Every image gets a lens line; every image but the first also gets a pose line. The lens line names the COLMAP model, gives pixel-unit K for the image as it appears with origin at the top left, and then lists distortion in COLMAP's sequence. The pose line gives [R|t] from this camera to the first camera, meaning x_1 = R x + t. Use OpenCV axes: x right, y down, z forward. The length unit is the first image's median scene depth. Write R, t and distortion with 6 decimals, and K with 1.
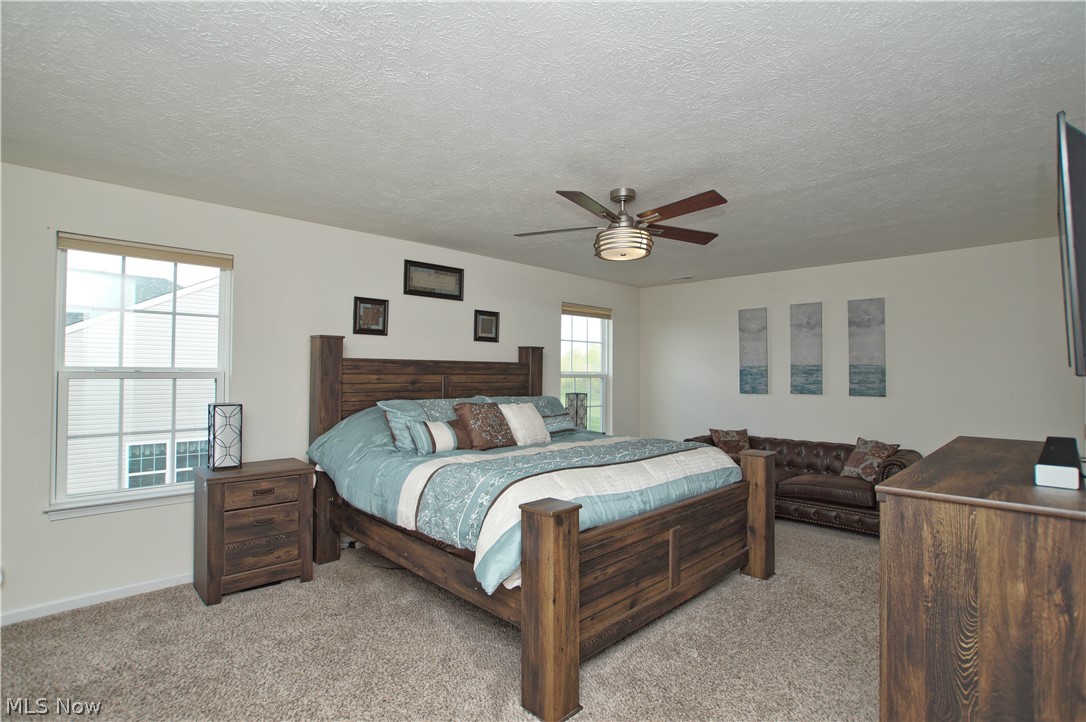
lens RADIAL K [[533.1, 0, 548.1], [0, 533.1, 360.5], [0, 0, 1]] dist [-0.043568, 0.001020]
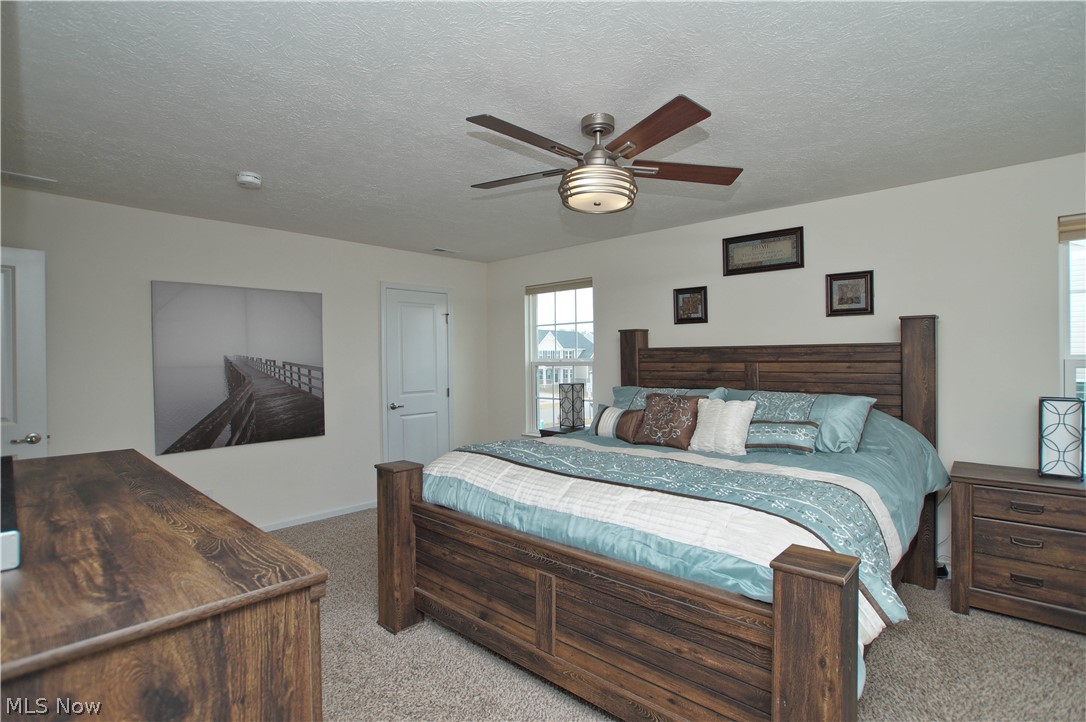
lens RADIAL K [[533.1, 0, 548.1], [0, 533.1, 360.5], [0, 0, 1]] dist [-0.043568, 0.001020]
pose [[0.041177, -0.005492, -0.999137, 0.671465], [0.026421, 0.999641, -0.004406, 0.019500], [0.998802, -0.026217, 0.041308, 0.679663]]
